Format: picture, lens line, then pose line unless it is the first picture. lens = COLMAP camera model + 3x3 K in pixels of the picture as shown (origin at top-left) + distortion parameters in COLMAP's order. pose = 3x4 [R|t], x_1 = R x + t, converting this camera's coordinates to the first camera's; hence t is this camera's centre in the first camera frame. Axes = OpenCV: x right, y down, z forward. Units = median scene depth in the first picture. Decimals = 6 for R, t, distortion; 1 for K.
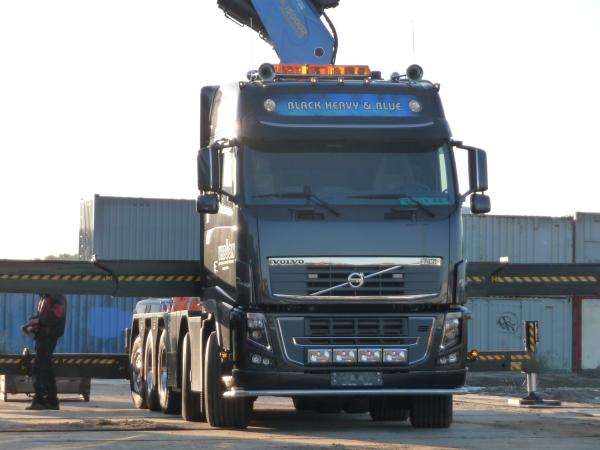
lens RADIAL K [[2493.1, 0, 300.0], [0, 2493.1, 225.0], [0, 0, 1]] dist [0.747365, -4.557099]
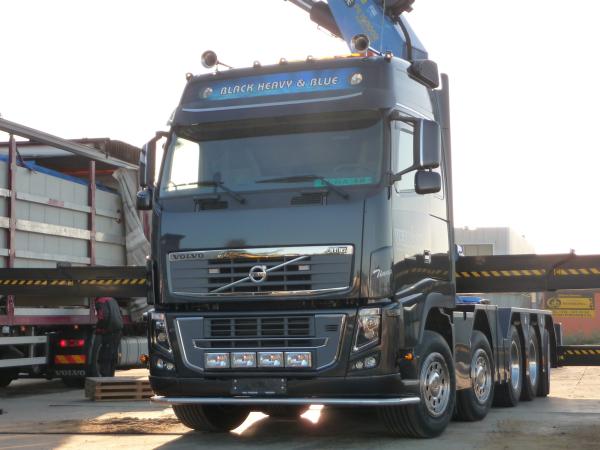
lens RADIAL K [[1189.4, 0, 300.0], [0, 1189.4, 225.0], [0, 0, 1]] dist [0.272844, -2.094422]
pose [[0.865480, -0.051888, -0.498249, 0.246759], [0.032568, 0.998345, -0.047396, 0.025190], [0.499884, 0.024794, 0.865737, 0.638953]]
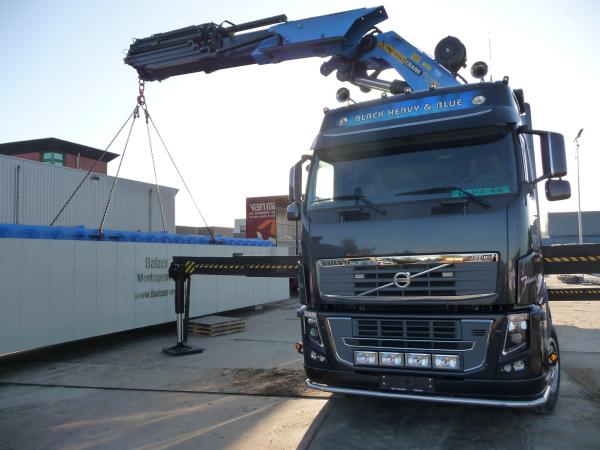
lens RADIAL K [[497.7, 0, 303.3], [0, 497.7, 221.8], [0, 0, 1]] dist [-0.050027, 0.050500]
pose [[0.815317, -0.065125, -0.575341, 0.102711], [0.060126, 0.997805, -0.027740, 0.002768], [0.575885, -0.011976, 0.817443, 0.820165]]
